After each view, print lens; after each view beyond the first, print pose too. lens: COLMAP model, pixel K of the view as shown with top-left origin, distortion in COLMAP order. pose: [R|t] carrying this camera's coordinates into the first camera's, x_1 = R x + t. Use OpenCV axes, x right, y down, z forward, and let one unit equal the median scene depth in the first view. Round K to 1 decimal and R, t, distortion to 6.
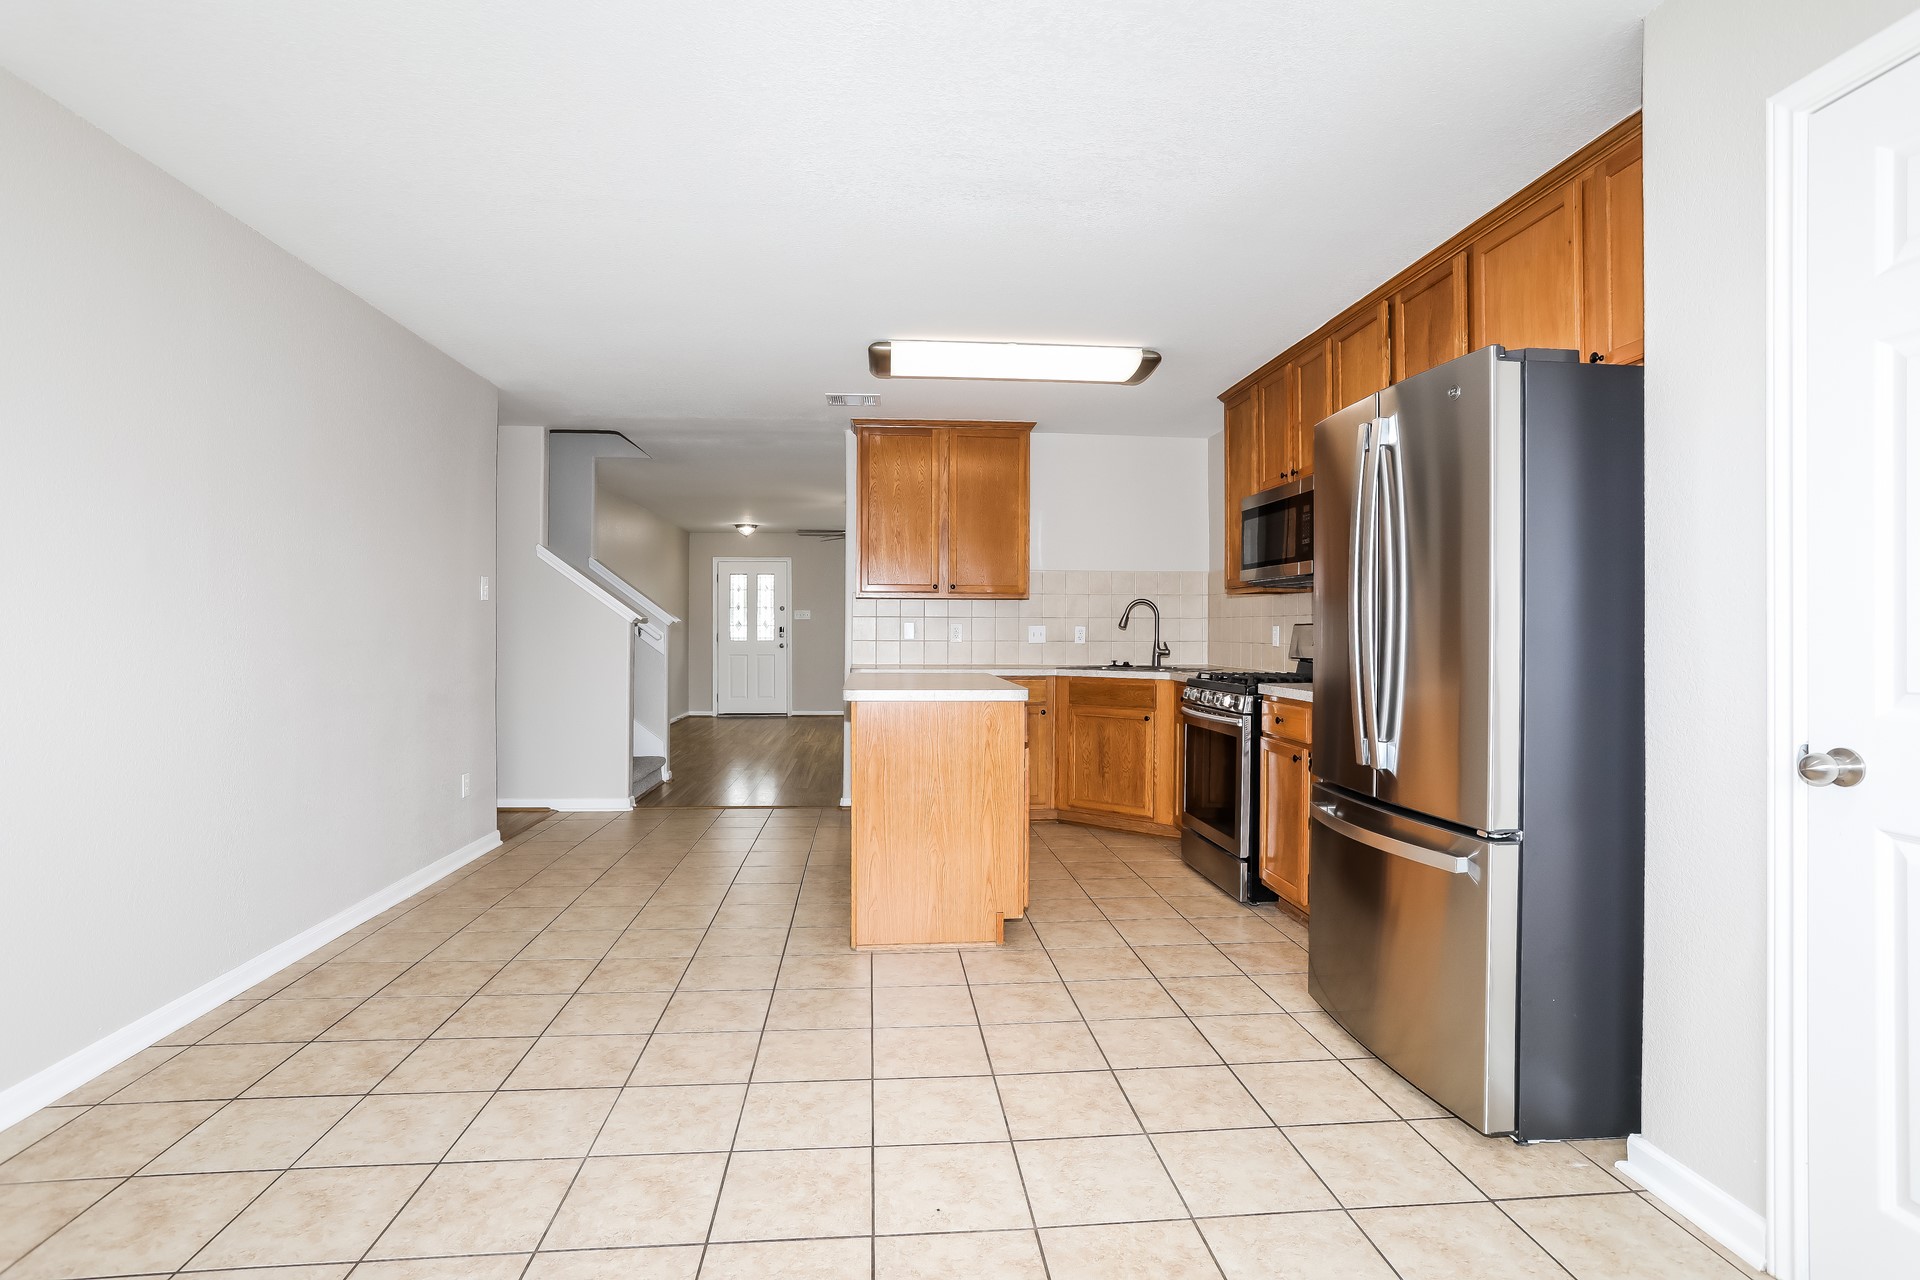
lens RADIAL K [[972.3, 0, 965.4], [0, 972.3, 628.9], [0, 0, 1]] dist [-0.047406, 0.025082]
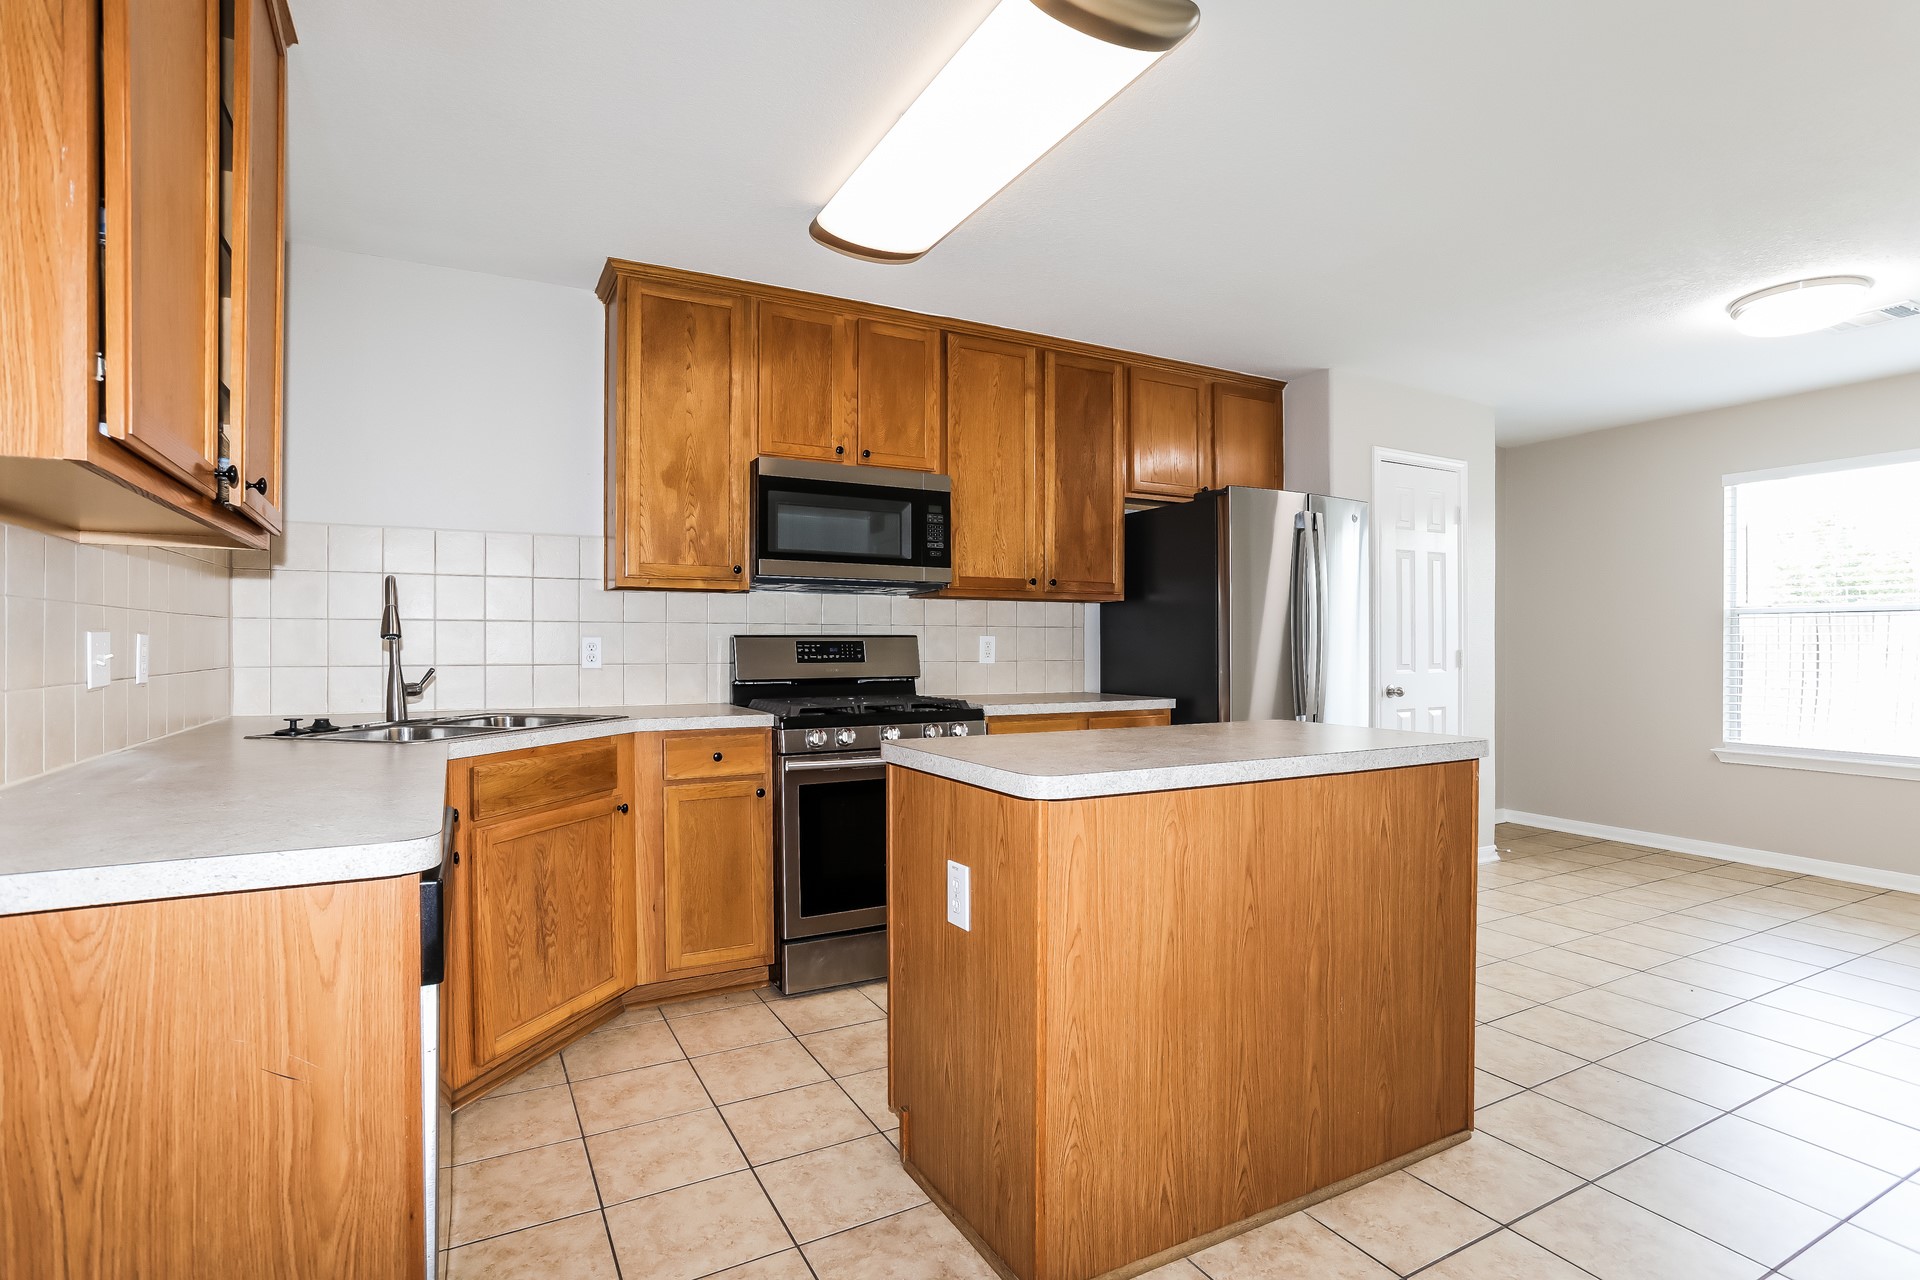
lens RADIAL K [[972.3, 0, 965.4], [0, 972.3, 628.9], [0, 0, 1]] dist [-0.047406, 0.025082]
pose [[-0.404611, 0.013742, 0.914386, -0.495696], [-0.000874, 0.999881, -0.015413, 0.001833], [-0.914489, -0.007035, -0.404550, 1.357070]]
